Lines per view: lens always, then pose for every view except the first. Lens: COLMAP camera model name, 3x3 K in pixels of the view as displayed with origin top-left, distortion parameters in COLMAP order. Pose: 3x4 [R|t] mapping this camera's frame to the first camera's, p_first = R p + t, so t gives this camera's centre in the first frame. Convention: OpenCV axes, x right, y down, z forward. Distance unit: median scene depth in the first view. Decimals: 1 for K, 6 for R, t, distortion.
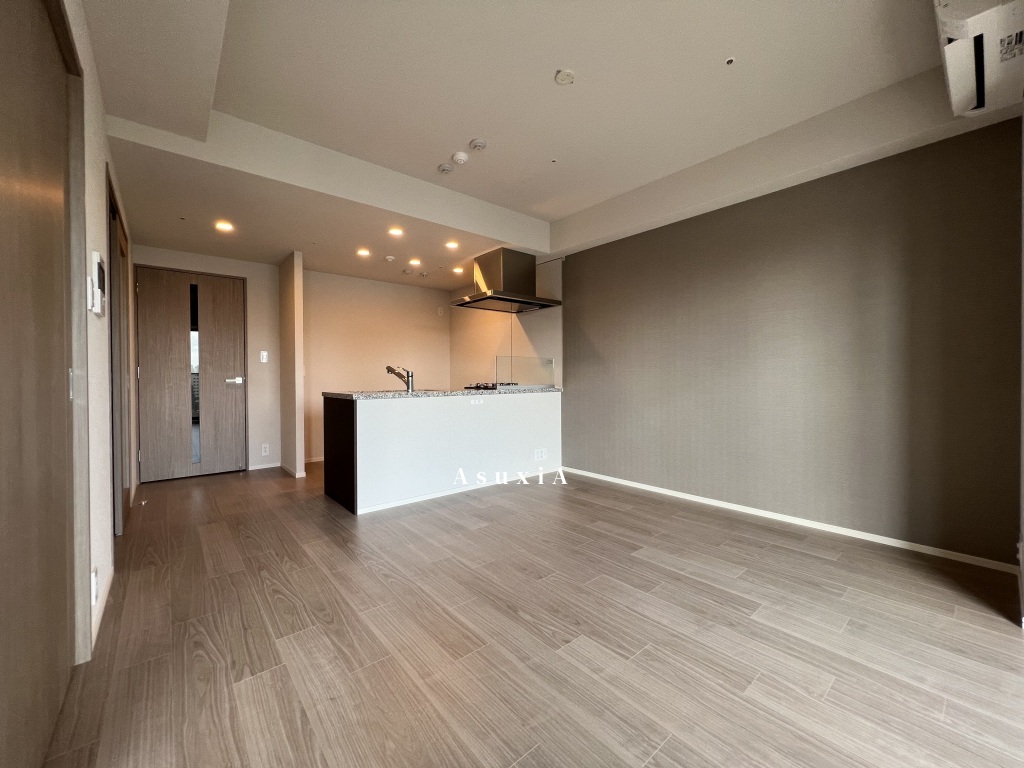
lens RADIAL K [[408.1, 0, 512.8], [0, 408.1, 381.3], [0, 0, 1]] dist [-0.004383, 0.001511]
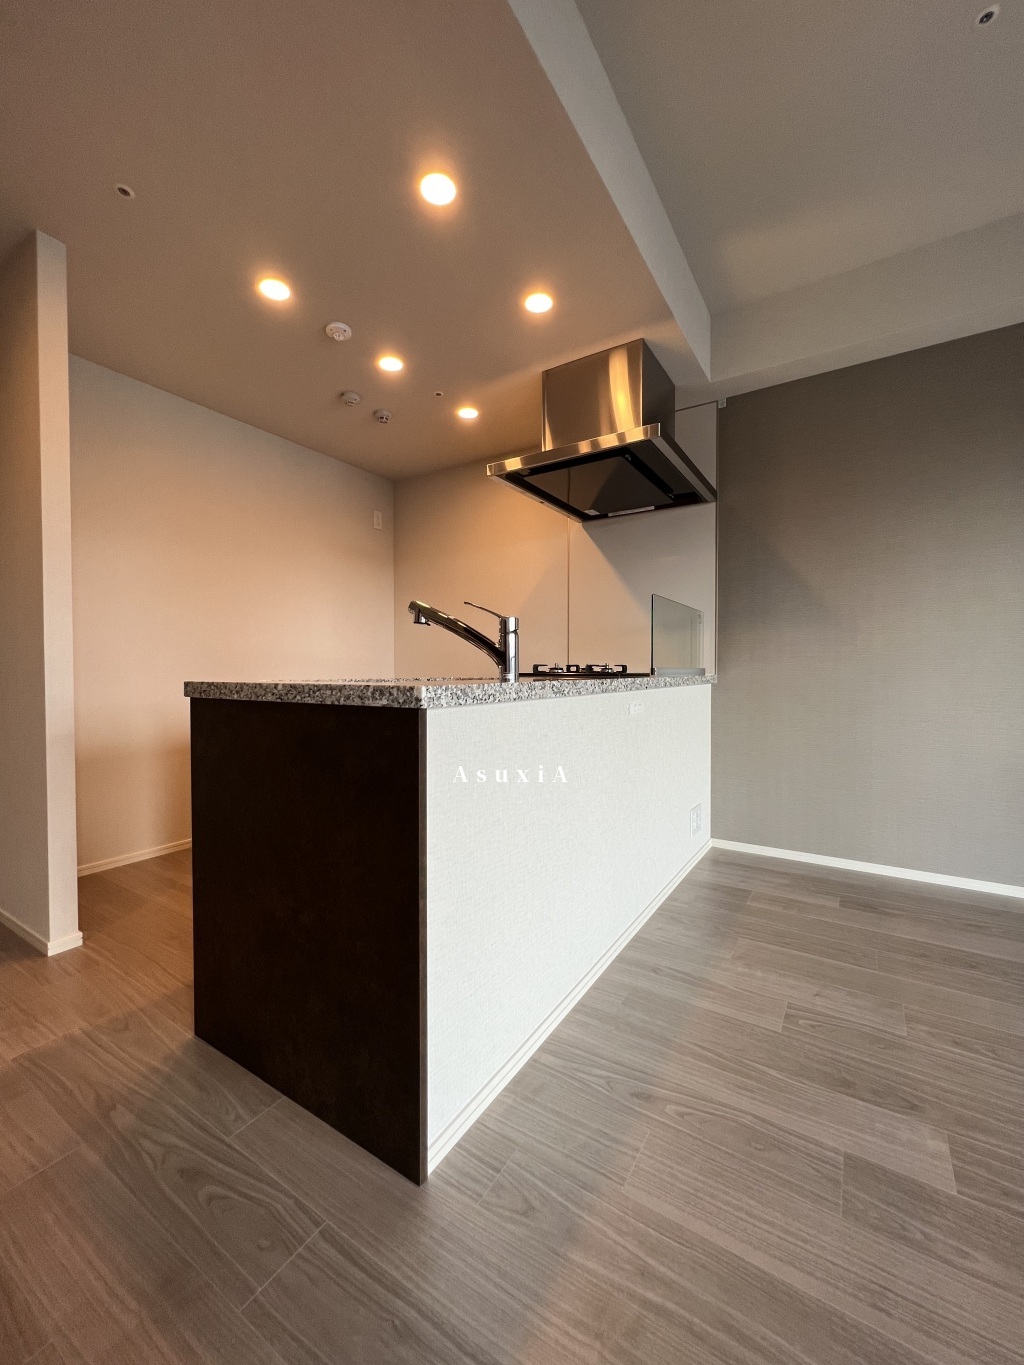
lens RADIAL K [[544.0, 0, 513.2], [0, 544.0, 684.1], [0, 0, 1]] dist [-0.004383, 0.001511]
pose [[0.955785, -0.003272, 0.294047, -0.353088], [-0.000336, 0.999925, 0.012218, 0.022232], [-0.294065, -0.011777, 0.955713, 0.559585]]
